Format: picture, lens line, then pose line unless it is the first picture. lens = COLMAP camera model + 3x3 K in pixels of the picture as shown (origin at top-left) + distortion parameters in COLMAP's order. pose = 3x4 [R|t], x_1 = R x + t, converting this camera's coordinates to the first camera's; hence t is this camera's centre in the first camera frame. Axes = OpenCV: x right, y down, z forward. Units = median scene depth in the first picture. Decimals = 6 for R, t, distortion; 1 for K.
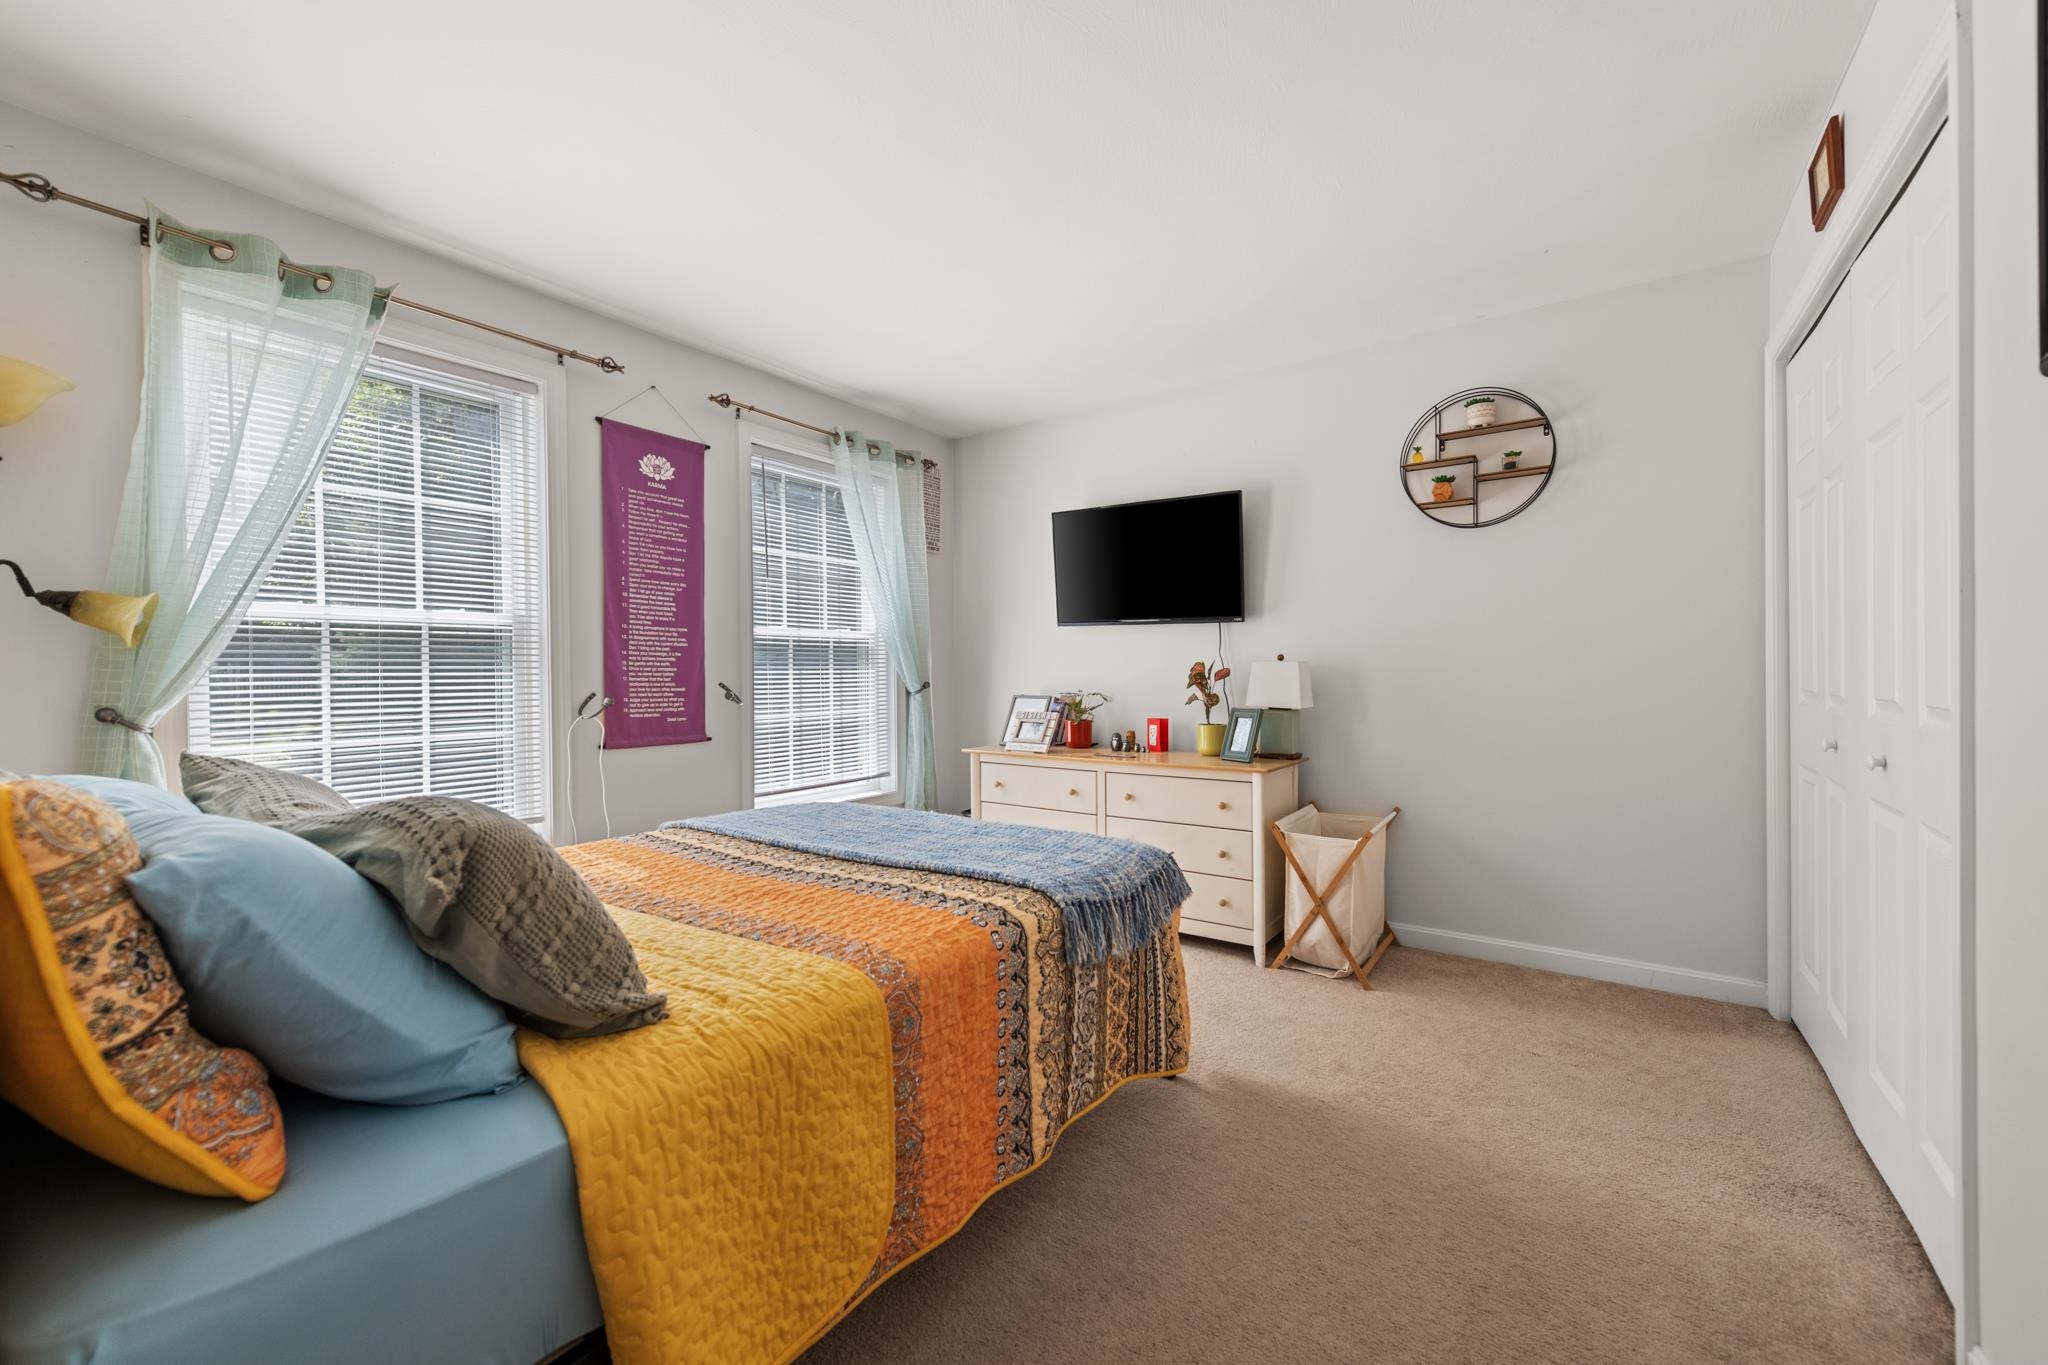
lens RADIAL K [[809.1, 0, 1039.2], [0, 809.1, 681.1], [0, 0, 1]] dist [0.002676, -0.000026]
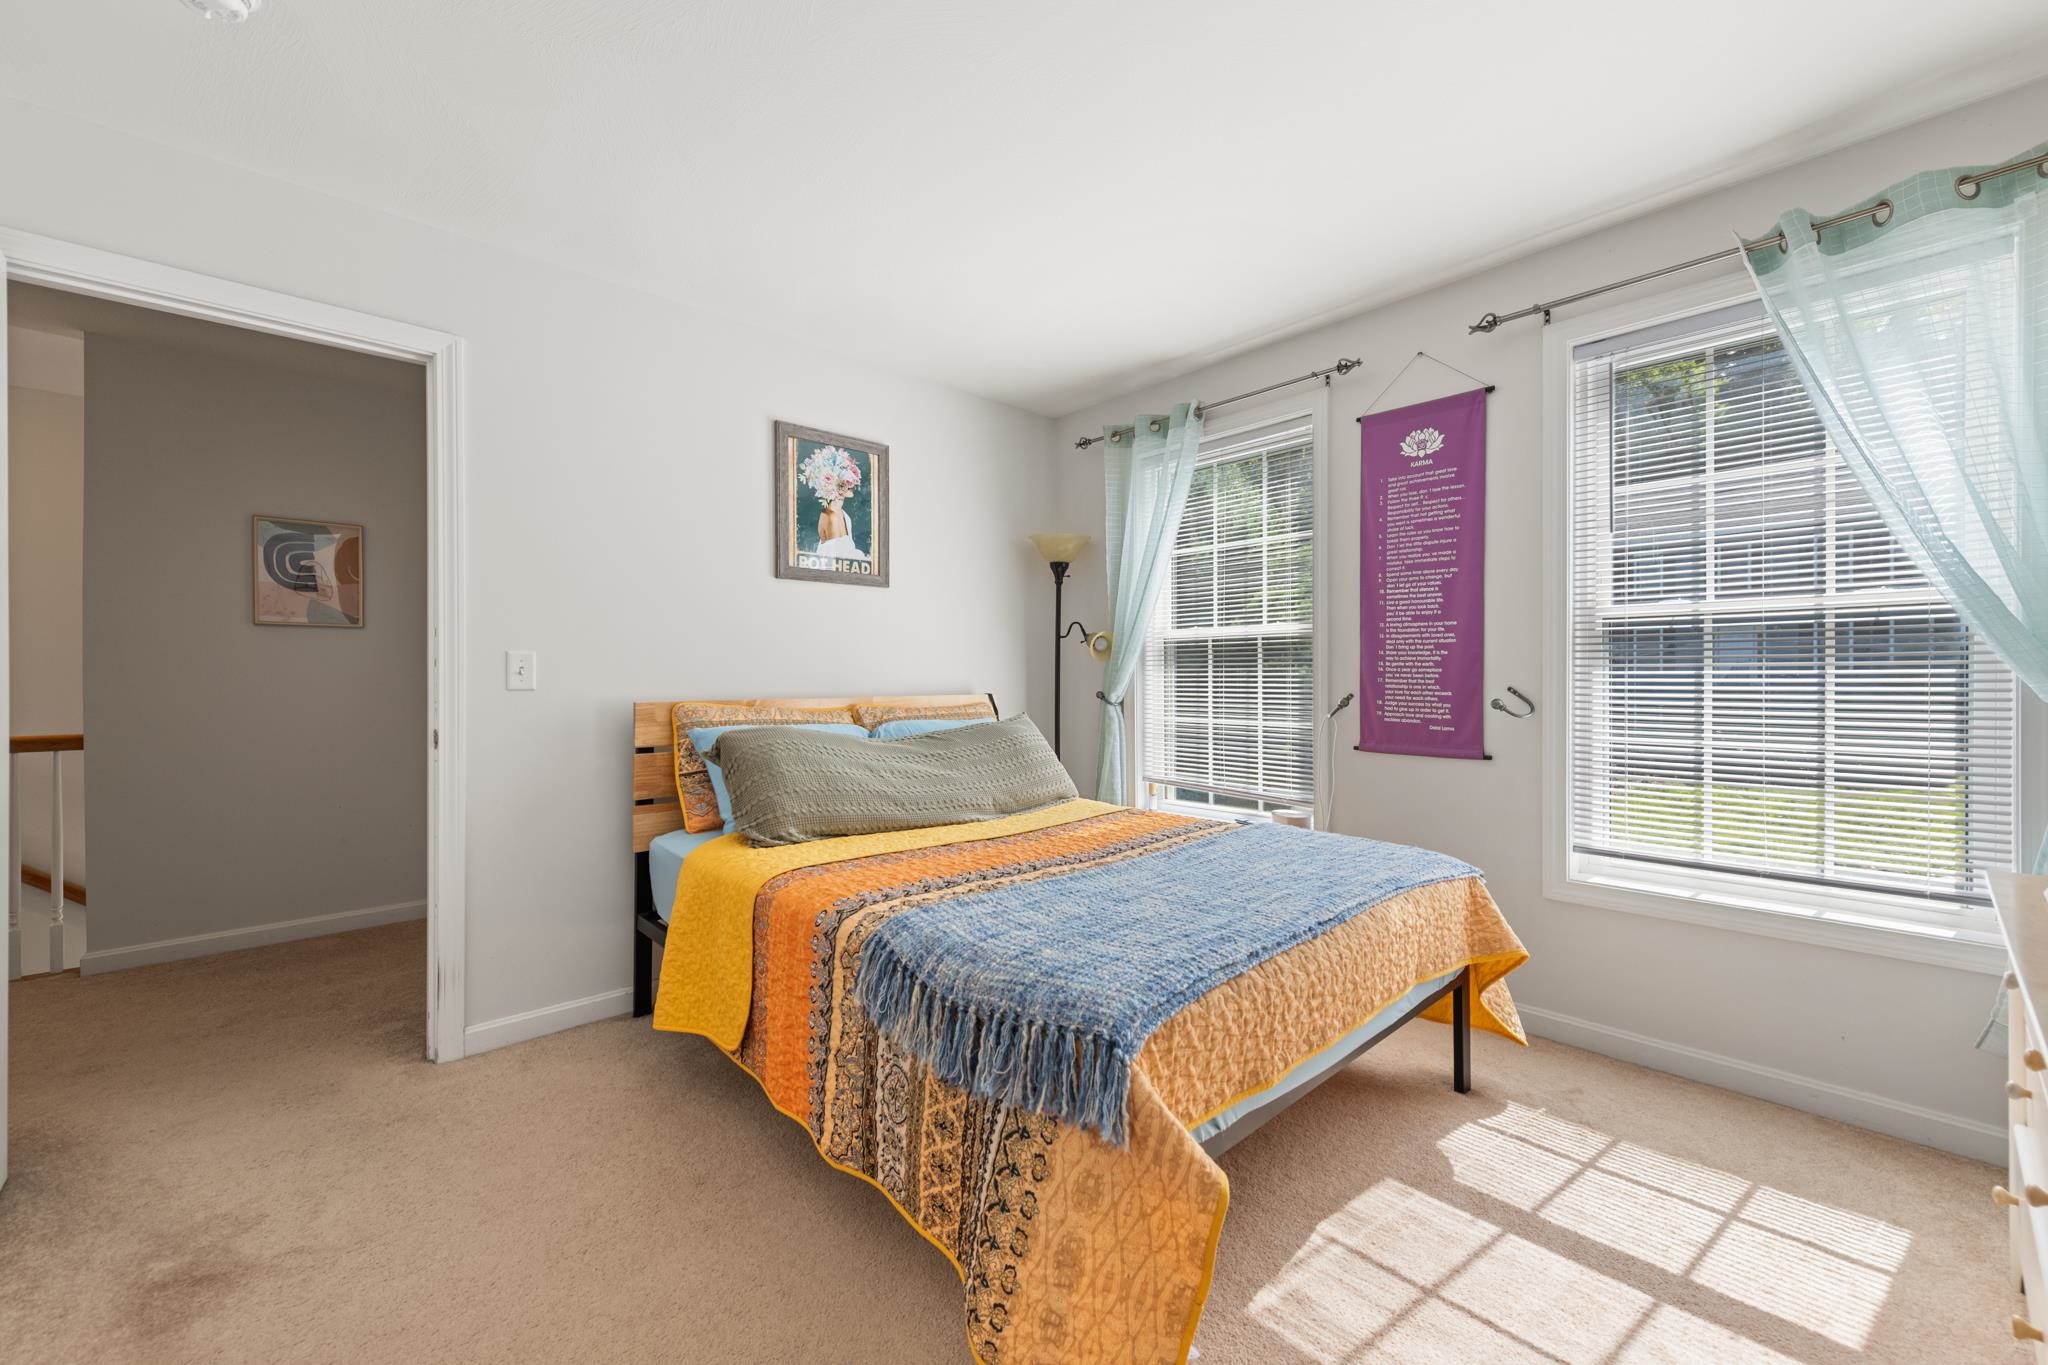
lens RADIAL K [[809.1, 0, 1028.3], [0, 809.1, 680.7], [0, 0, 1]] dist [0.002676, -0.000026]
pose [[-0.230145, 0.014405, -0.973050, 0.497451], [-0.006336, 0.999847, 0.016300, -0.014475], [0.973136, 0.009916, -0.230018, 0.789452]]
